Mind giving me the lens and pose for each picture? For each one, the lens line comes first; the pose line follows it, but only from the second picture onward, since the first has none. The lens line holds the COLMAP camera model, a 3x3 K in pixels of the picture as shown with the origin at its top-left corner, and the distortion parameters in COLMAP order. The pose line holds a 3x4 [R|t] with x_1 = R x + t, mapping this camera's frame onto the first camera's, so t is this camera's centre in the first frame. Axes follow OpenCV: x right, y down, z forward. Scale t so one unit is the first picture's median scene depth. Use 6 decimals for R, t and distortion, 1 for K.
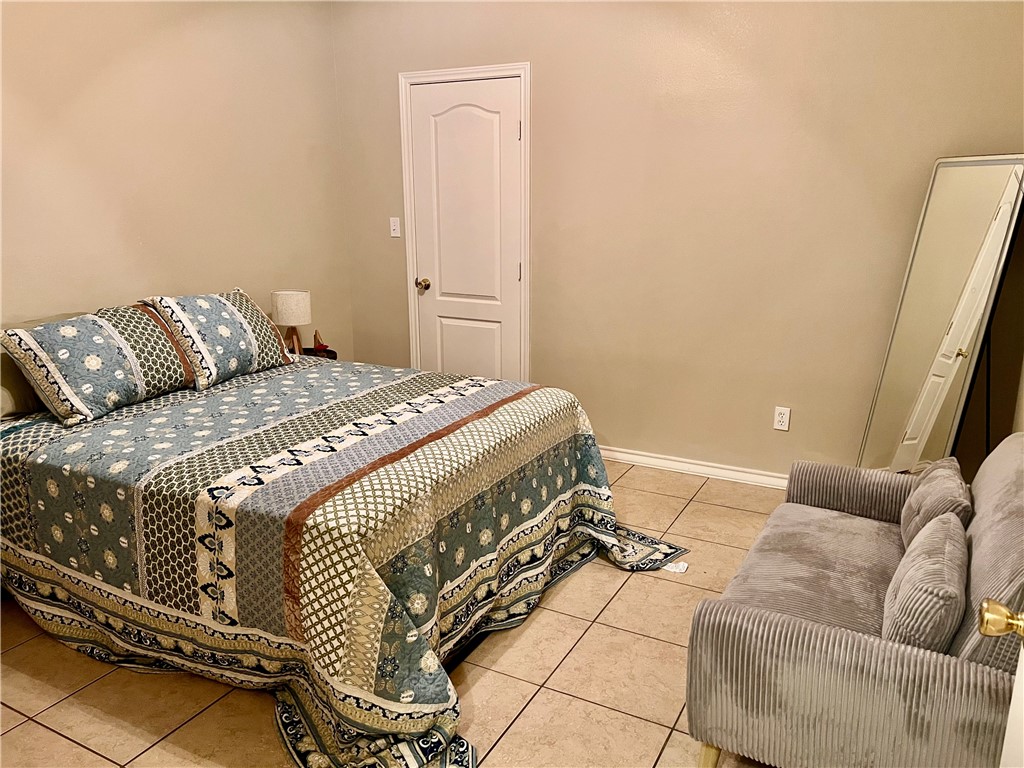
lens RADIAL K [[767.8, 0, 517.8], [0, 767.8, 379.5], [0, 0, 1]] dist [0.061159, -0.073548]
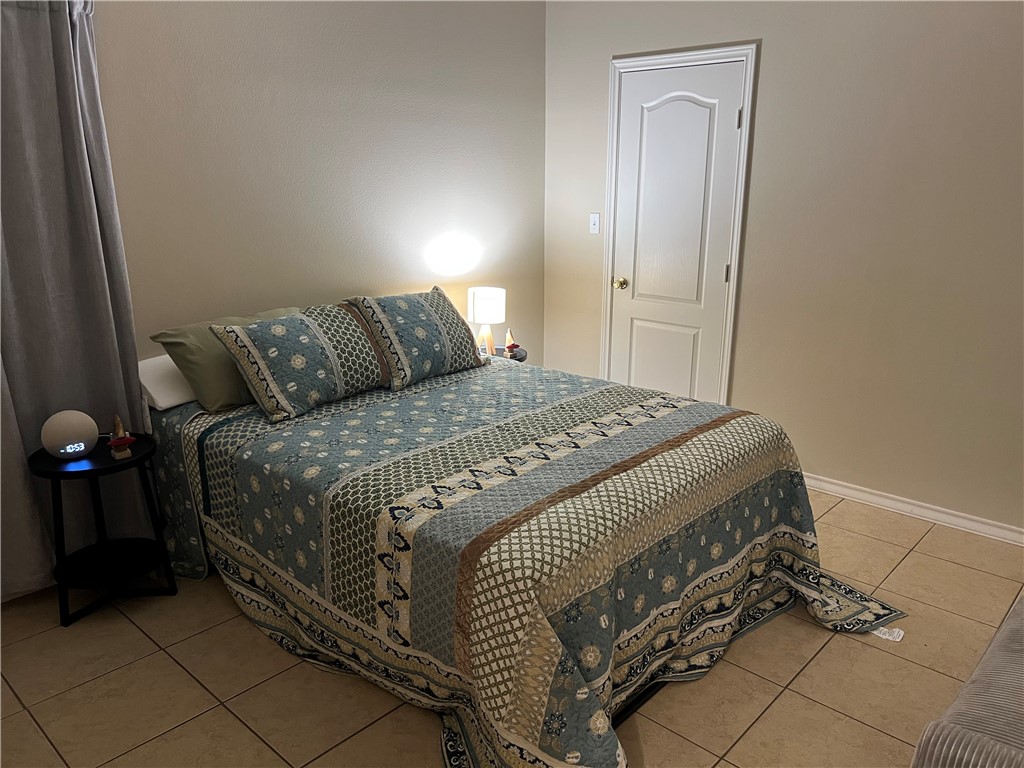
lens RADIAL K [[767.8, 0, 522.5], [0, 767.8, 395.1], [0, 0, 1]] dist [0.061159, -0.073548]
pose [[0.968953, 0.073235, -0.236150, -0.009958], [-0.062195, 0.996609, 0.053874, -0.055141], [0.239294, -0.037514, 0.970222, 0.072979]]
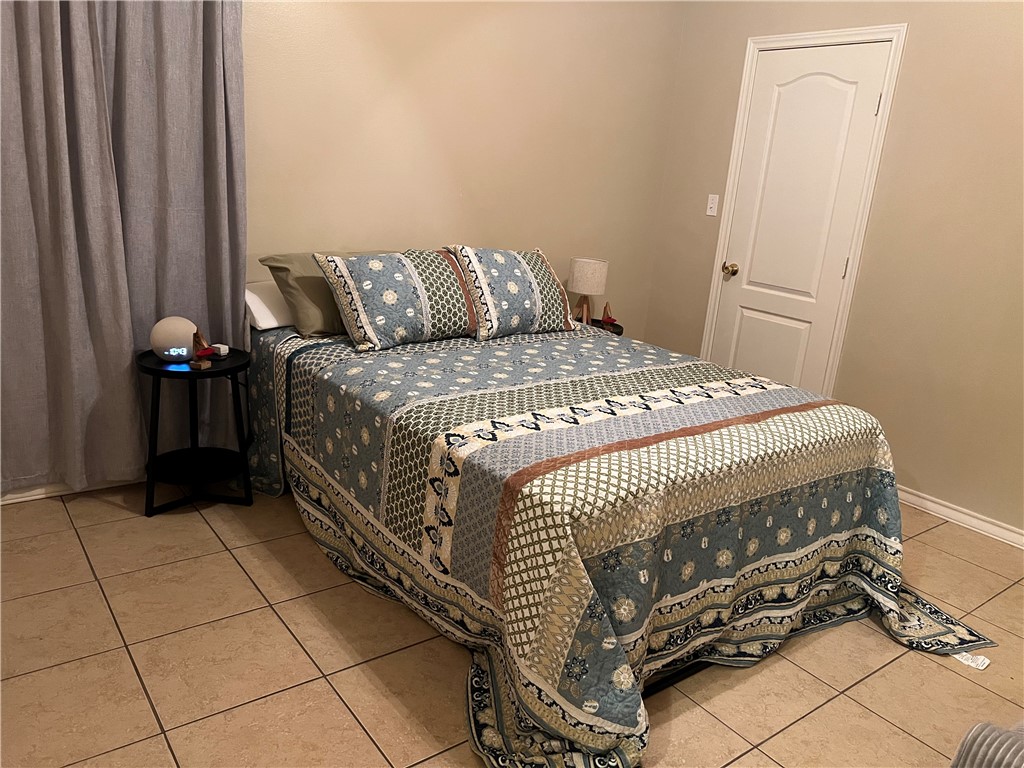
lens RADIAL K [[767.8, 0, 520.6], [0, 767.8, 381.9], [0, 0, 1]] dist [0.061159, -0.073548]
pose [[0.906556, 0.185450, -0.379164, 0.041692], [-0.178865, 0.982452, 0.052866, 0.004800], [0.382314, 0.019893, 0.923818, 0.099976]]
